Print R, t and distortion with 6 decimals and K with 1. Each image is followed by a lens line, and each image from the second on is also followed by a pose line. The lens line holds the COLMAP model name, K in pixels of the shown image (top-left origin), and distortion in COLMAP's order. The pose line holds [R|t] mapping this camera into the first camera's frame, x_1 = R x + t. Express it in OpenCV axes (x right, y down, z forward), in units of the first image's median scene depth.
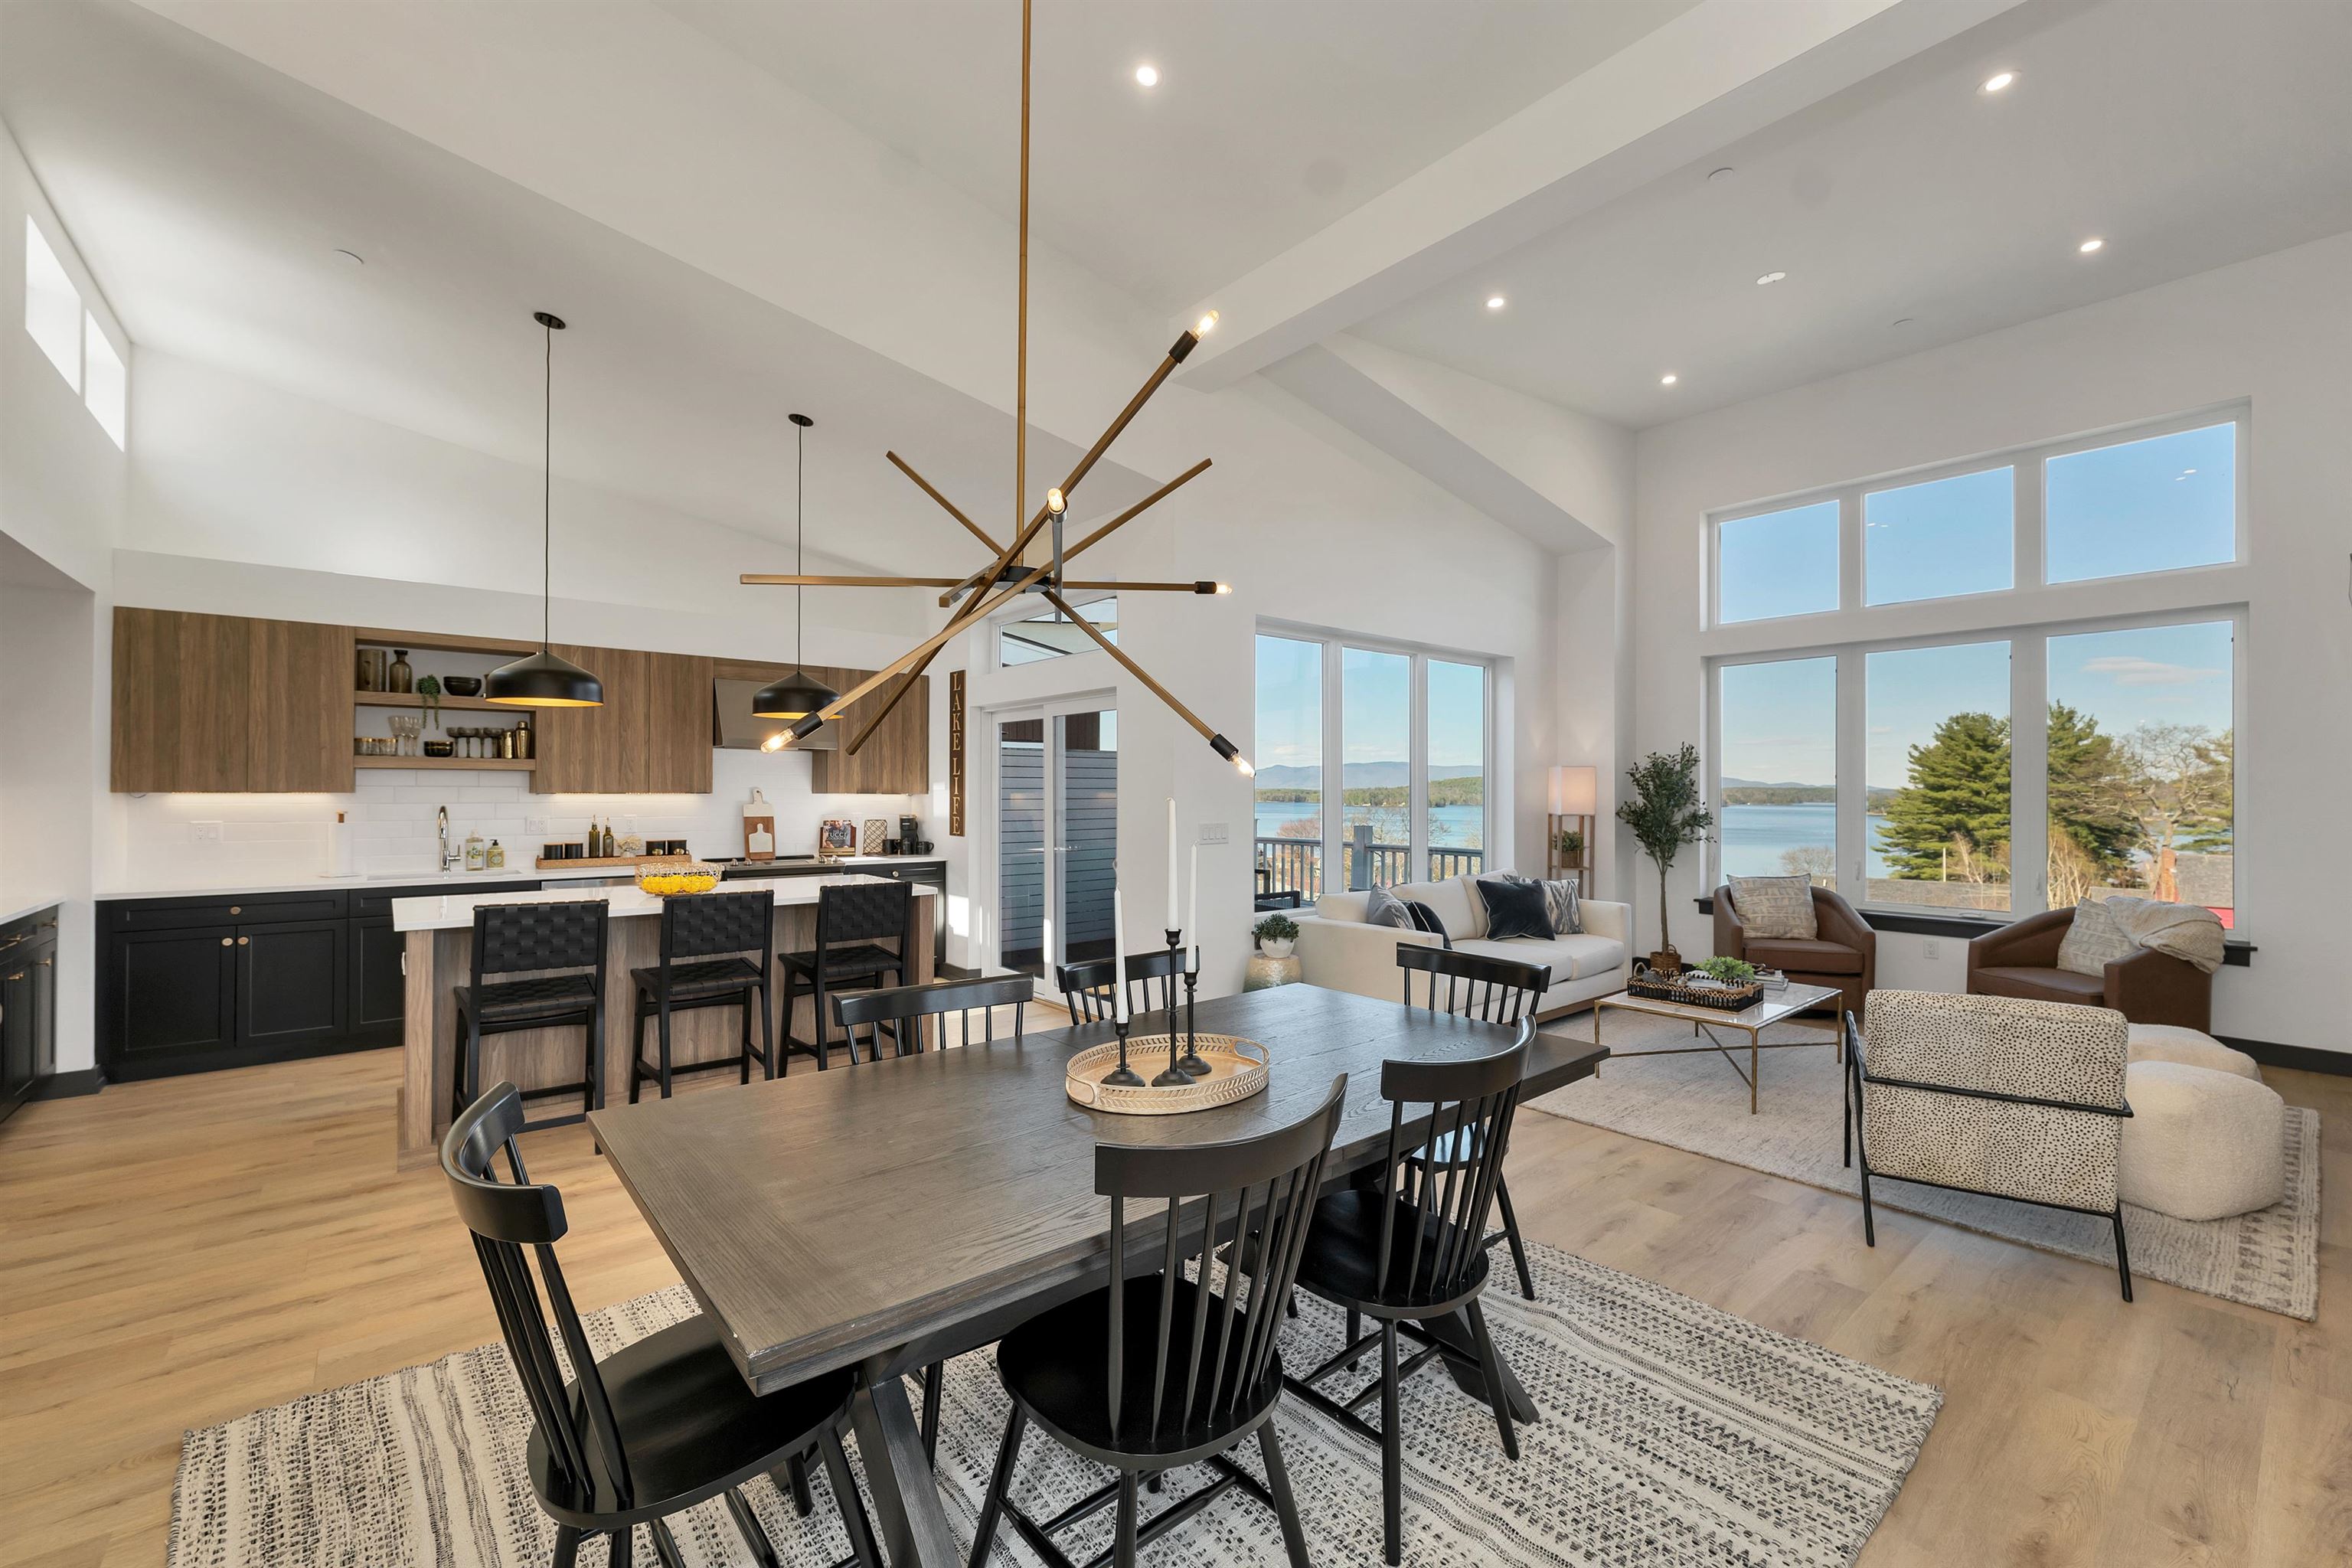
lens RADIAL K [[958.5, 0, 1176.0], [0, 958.5, 784.0], [0, 0, 1]] dist [-0.002483, -0.000274]
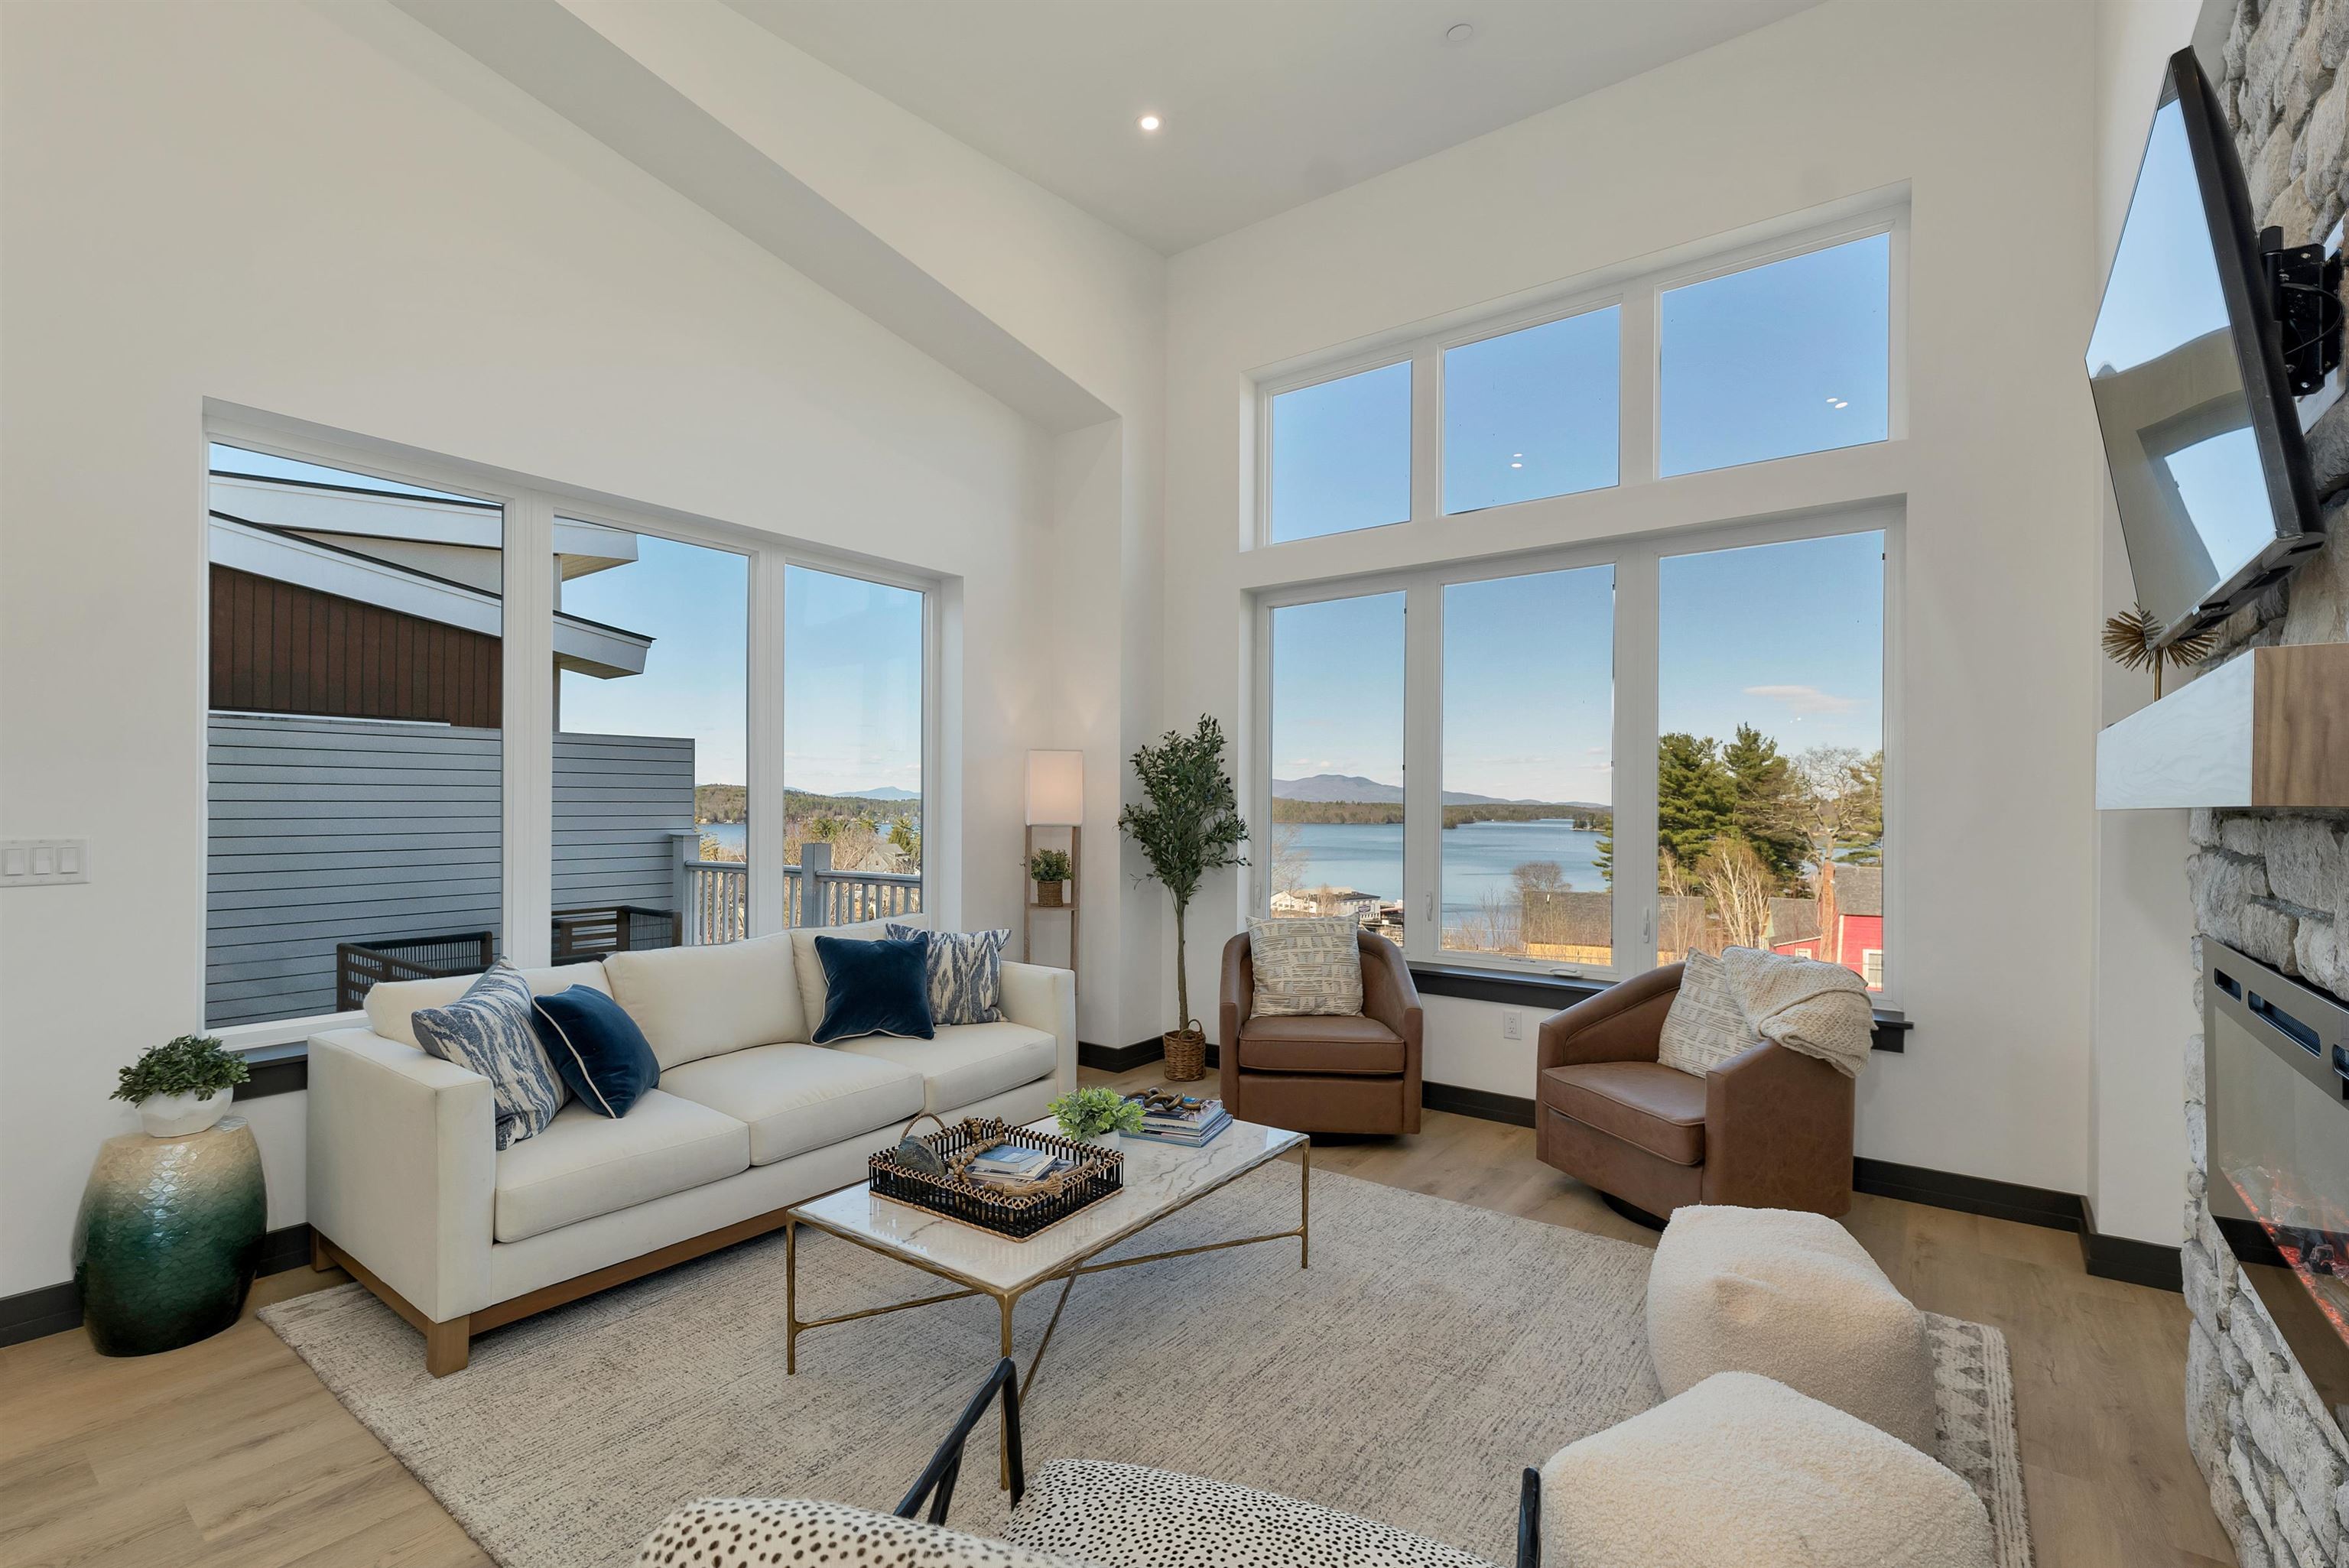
lens RADIAL K [[1041.5, 0, 1167.7], [0, 1041.5, 801.9], [0, 0, 1]] dist [-0.009750, 0.000174]
pose [[0.972444, 0.004333, 0.233096, 0.321258], [-0.005013, 0.999985, 0.002327, 0.014305], [-0.233082, -0.003431, 0.972451, 0.293573]]
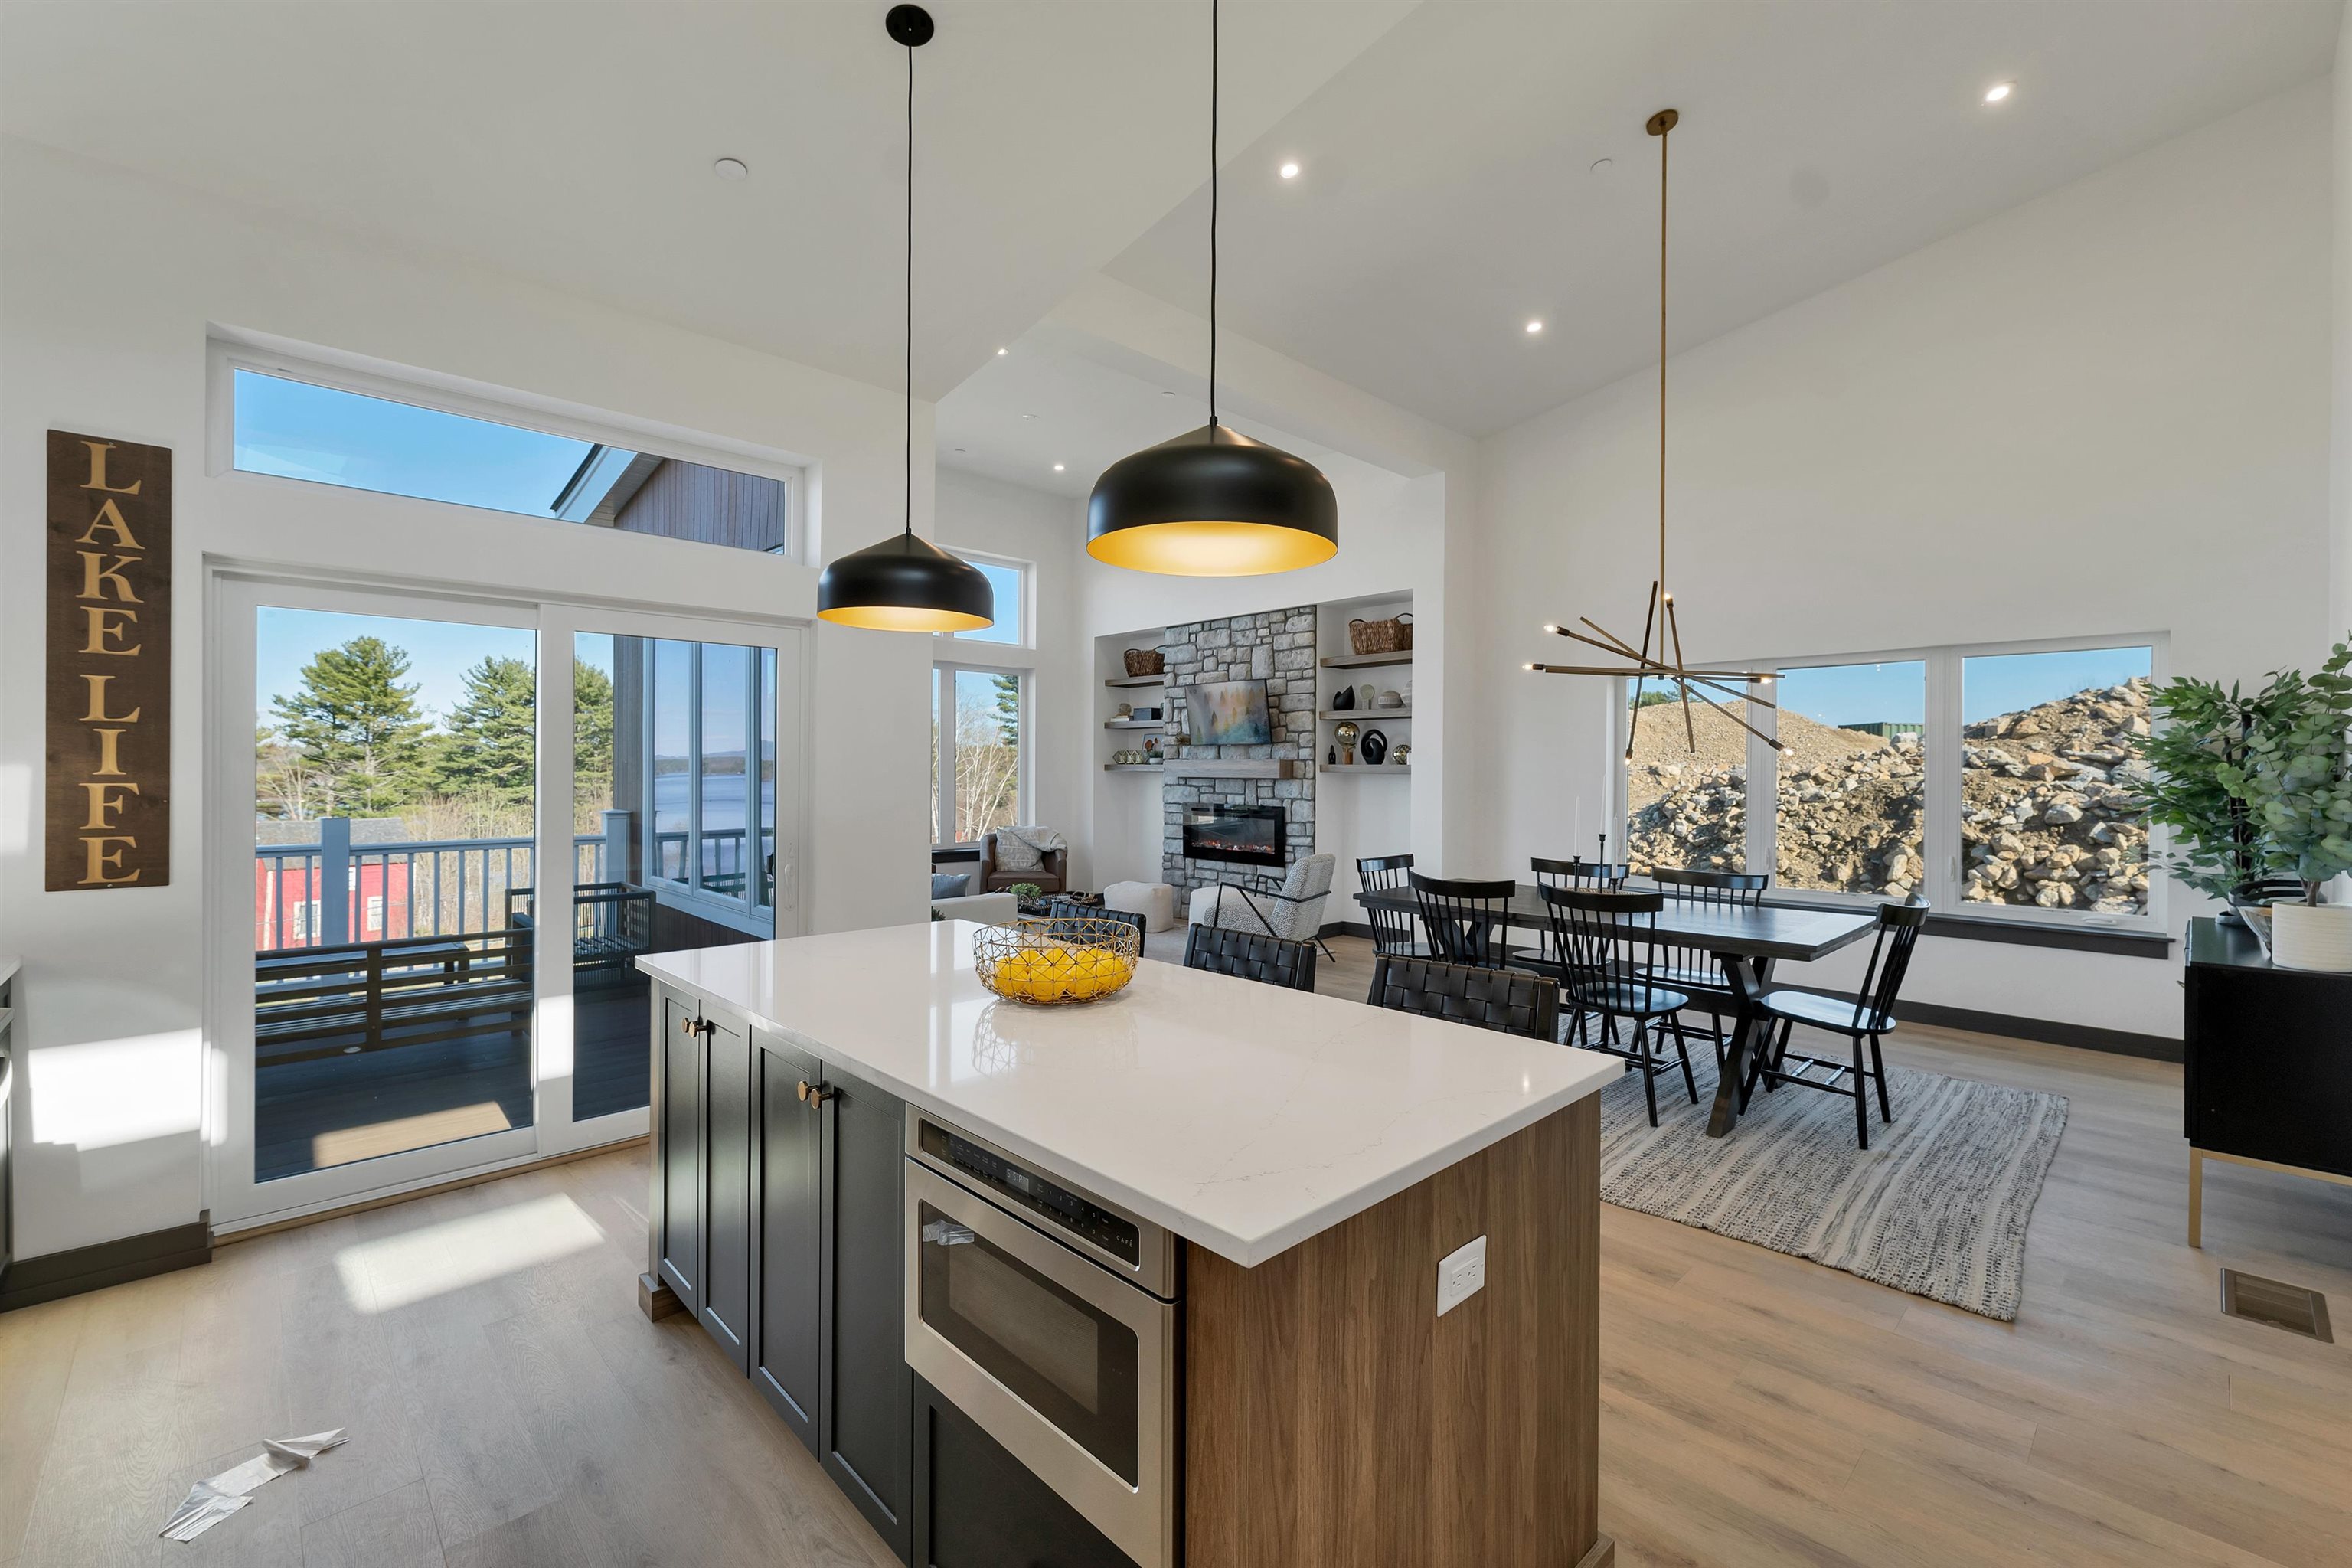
lens RADIAL K [[1014.5, 0, 1181.7], [0, 1014.5, 766.9], [0, 0, 1]] dist [-0.001140, -0.000139]
pose [[-0.088529, 0.000041, 0.996074, -0.622544], [-0.011494, 0.999933, -0.001063, 0.005552], [-0.996007, -0.011543, -0.088523, 0.607622]]
